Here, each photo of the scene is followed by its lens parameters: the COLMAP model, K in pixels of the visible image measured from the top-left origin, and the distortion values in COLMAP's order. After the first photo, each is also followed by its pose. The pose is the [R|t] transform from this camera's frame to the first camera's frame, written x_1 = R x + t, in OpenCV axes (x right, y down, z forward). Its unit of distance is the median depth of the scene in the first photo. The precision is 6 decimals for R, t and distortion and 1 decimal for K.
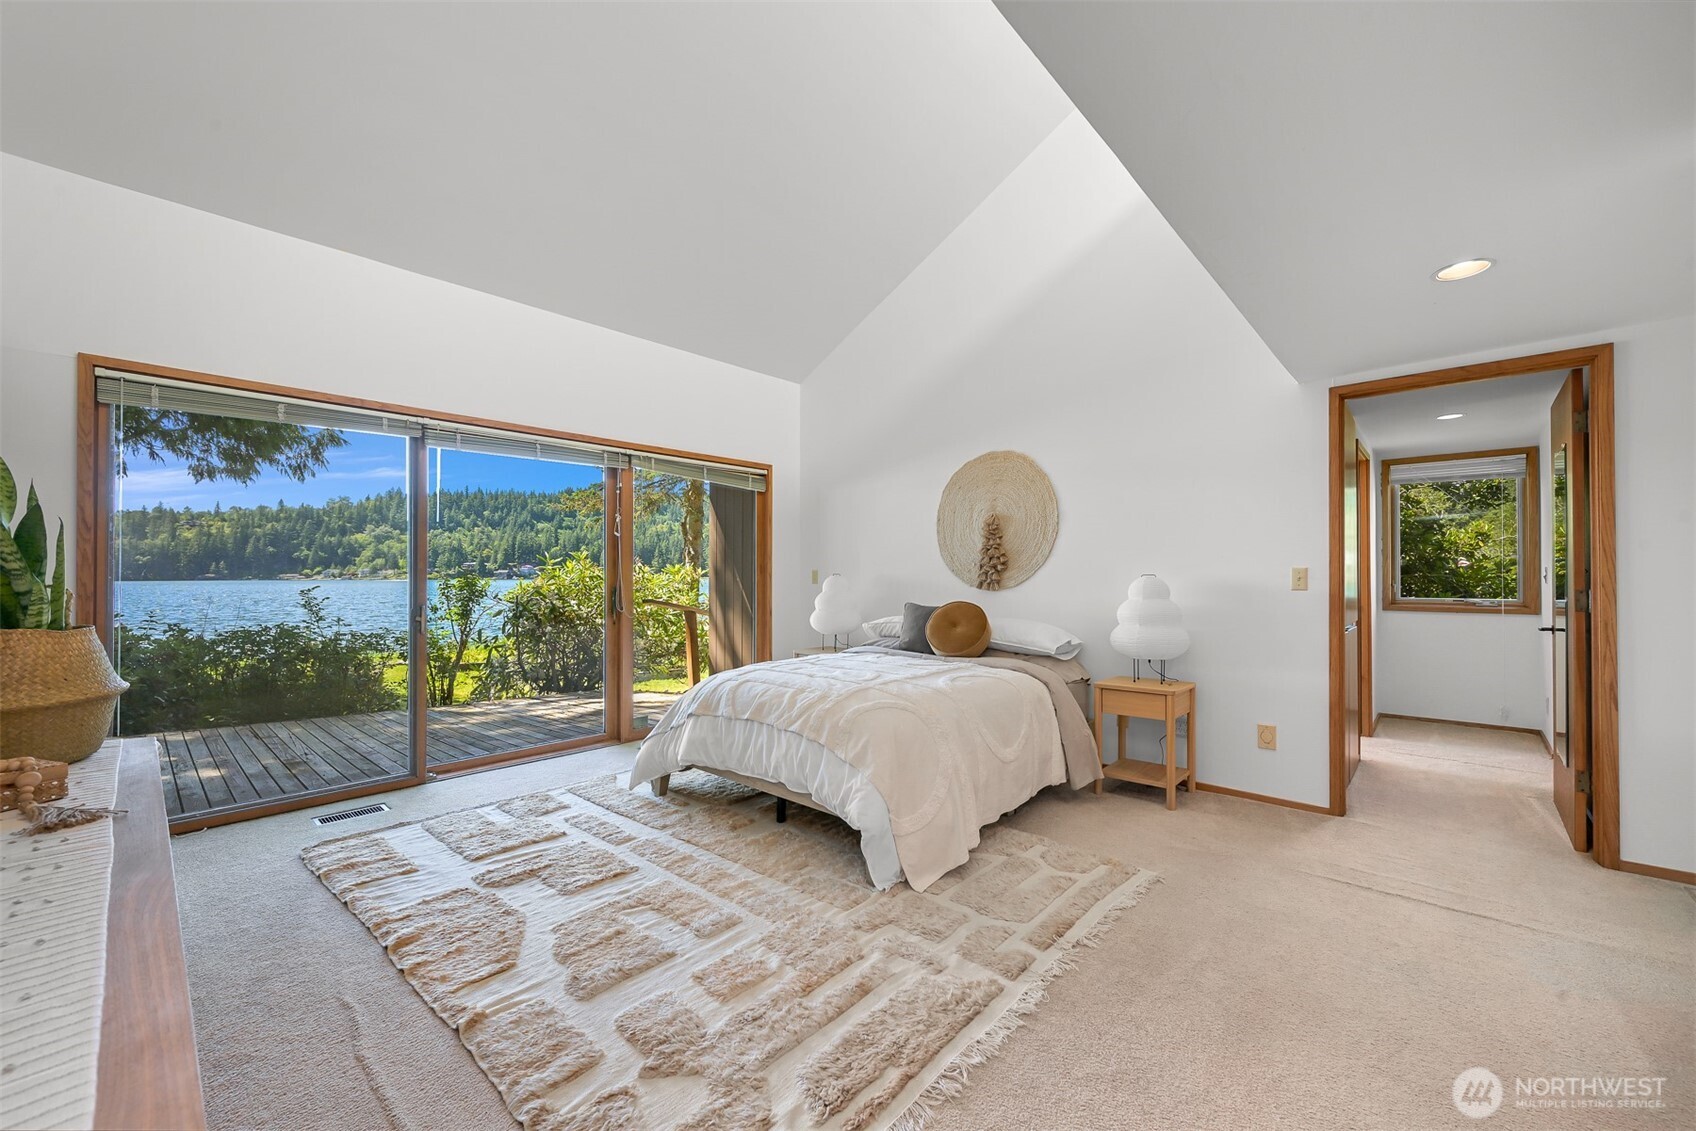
lens RADIAL K [[669.2, 0, 849.3], [0, 669.2, 574.5], [0, 0, 1]] dist [0.001017, 0.000071]
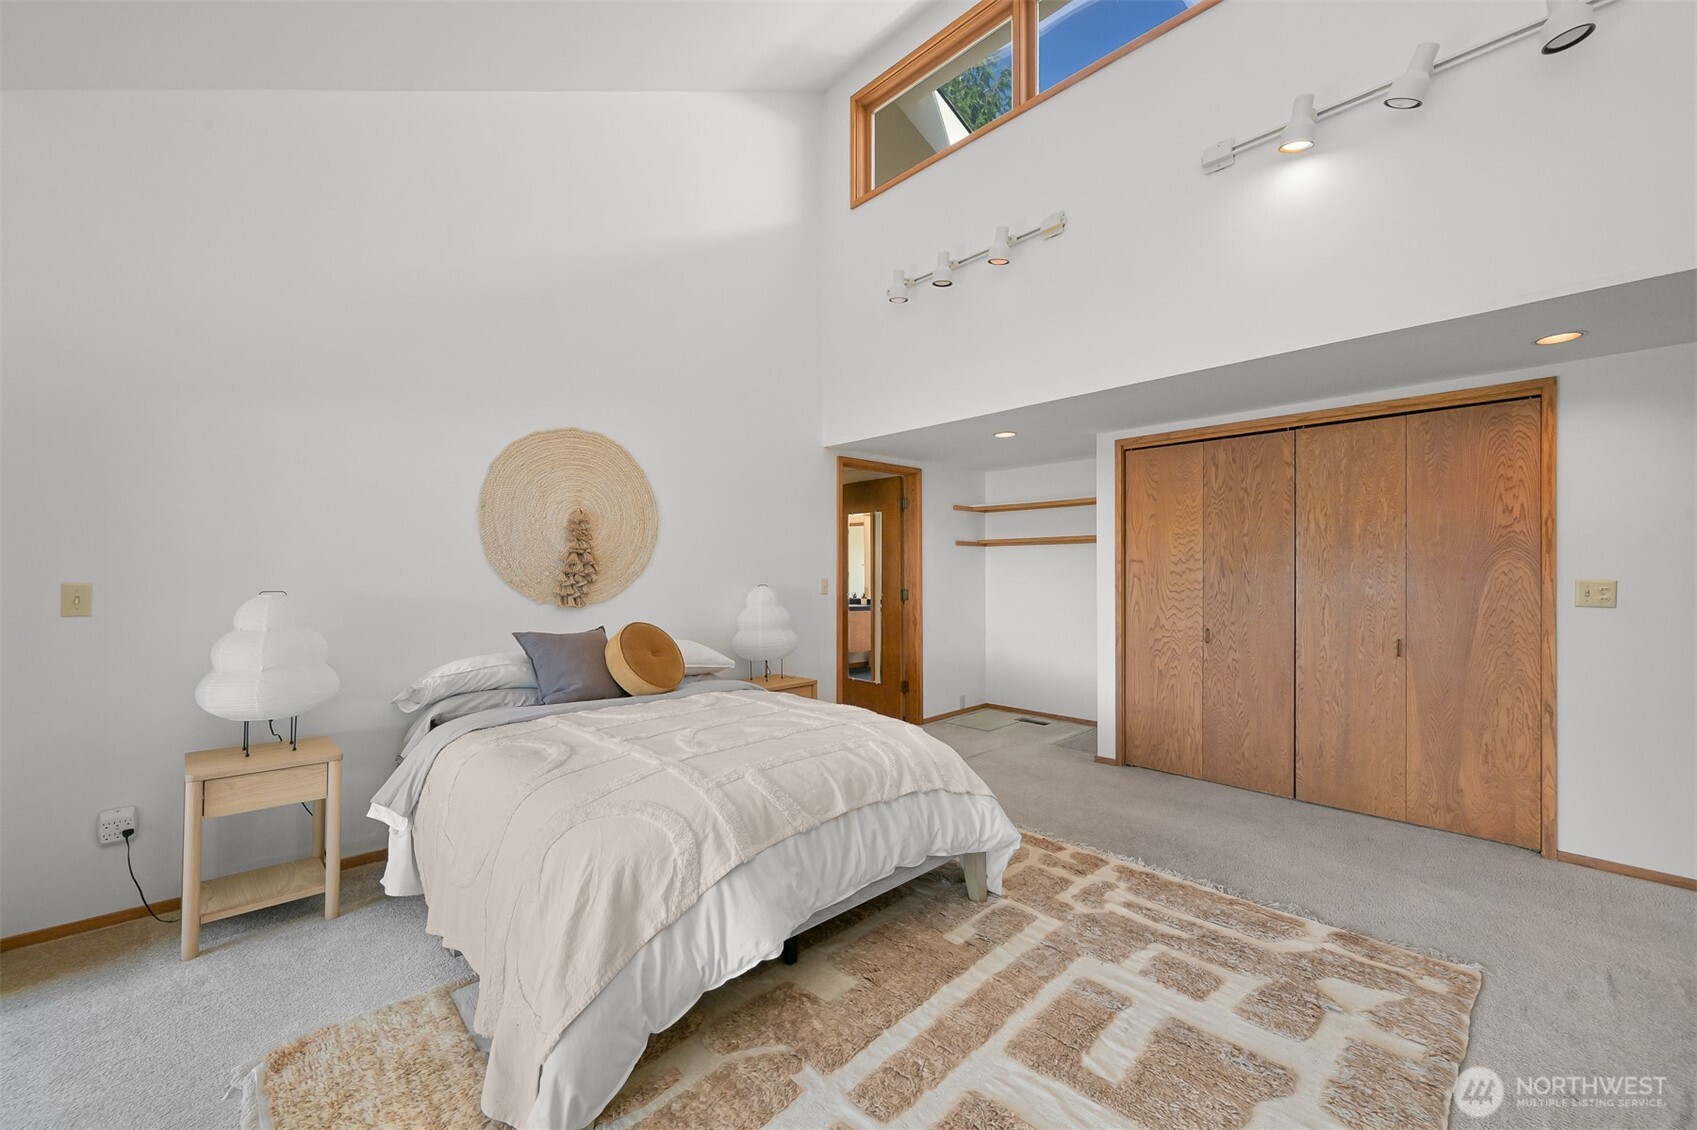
lens RADIAL K [[671.2, 0, 870.1], [0, 671.2, 573.1], [0, 0, 1]] dist [0.001017, 0.000127]
pose [[0.050096, 0.002158, 0.998742, -1.047026], [-0.000068, 0.999998, -0.002157, -0.026927], [-0.998744, 0.000040, 0.050096, 1.197329]]
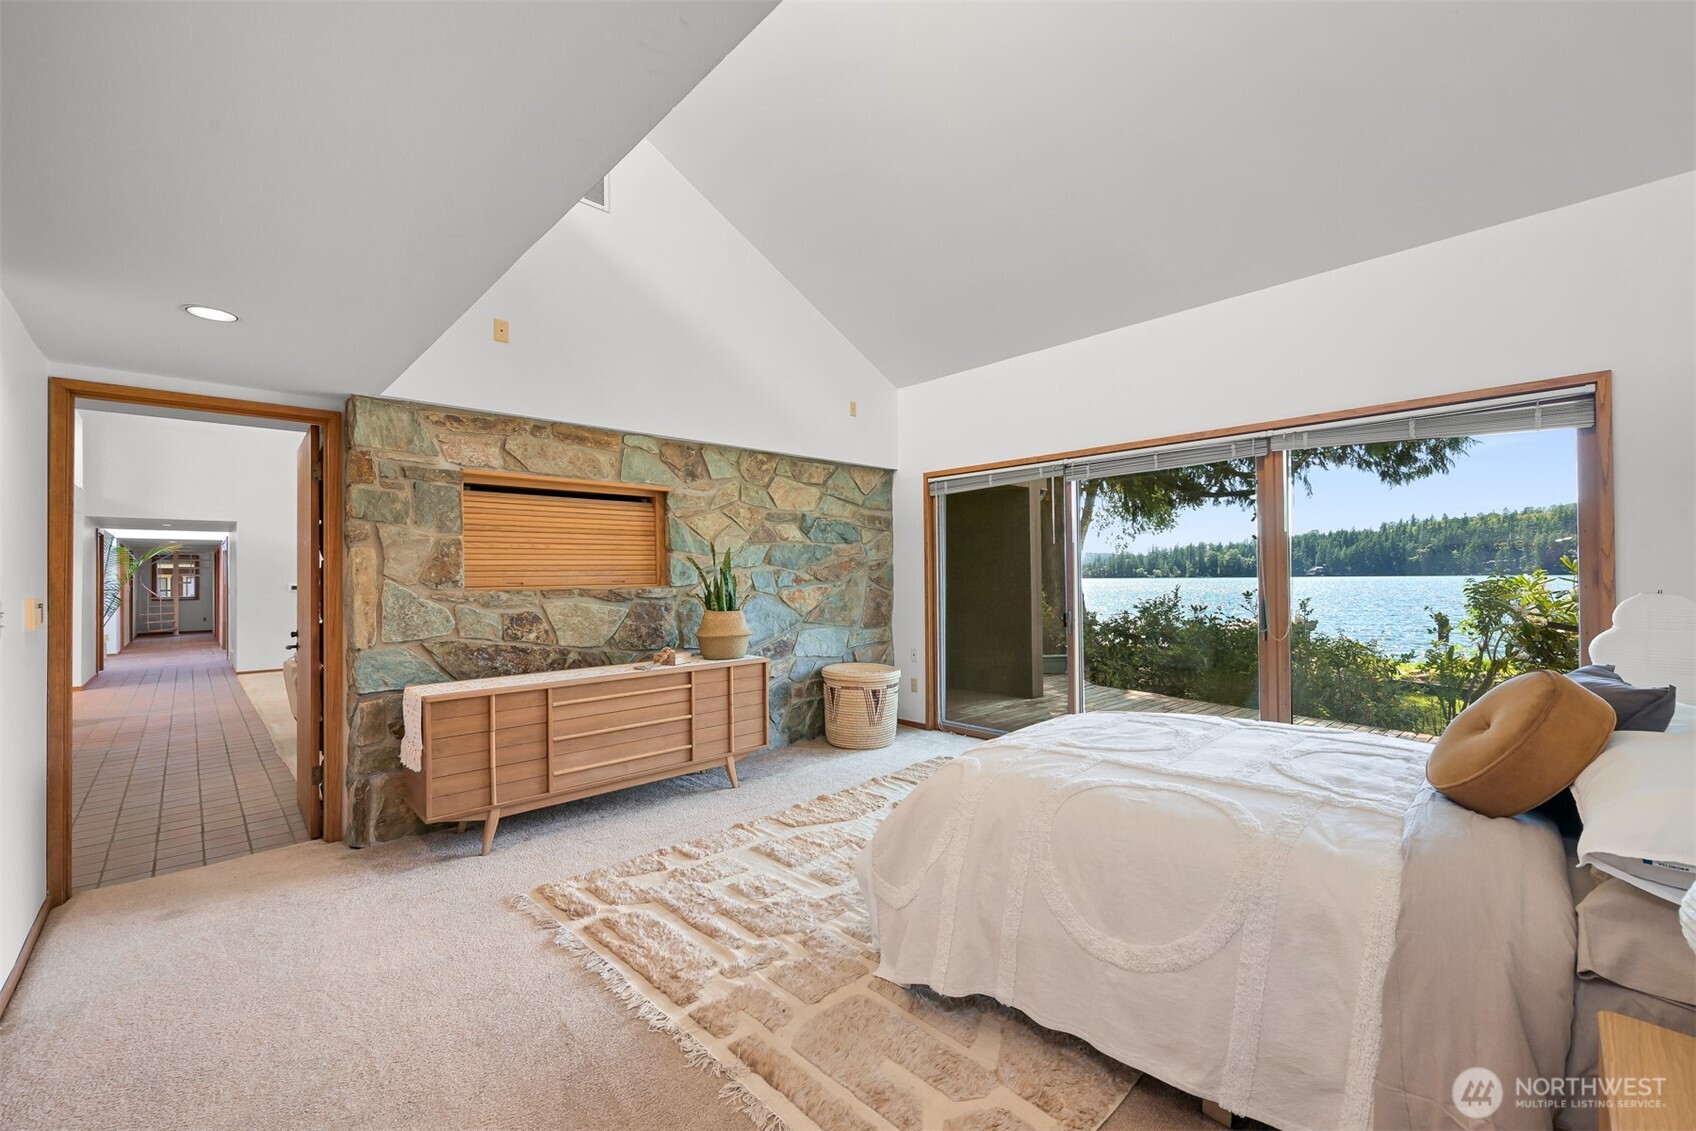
lens RADIAL K [[686.0, 0, 852.6], [0, 686.0, 569.6], [0, 0, 1]] dist [0.001381, 0.000533]
pose [[-0.065070, -0.009972, -0.997831, 1.032160], [0.012359, 0.999865, -0.010798, -0.033515], [0.997804, -0.013035, -0.064938, 1.085420]]
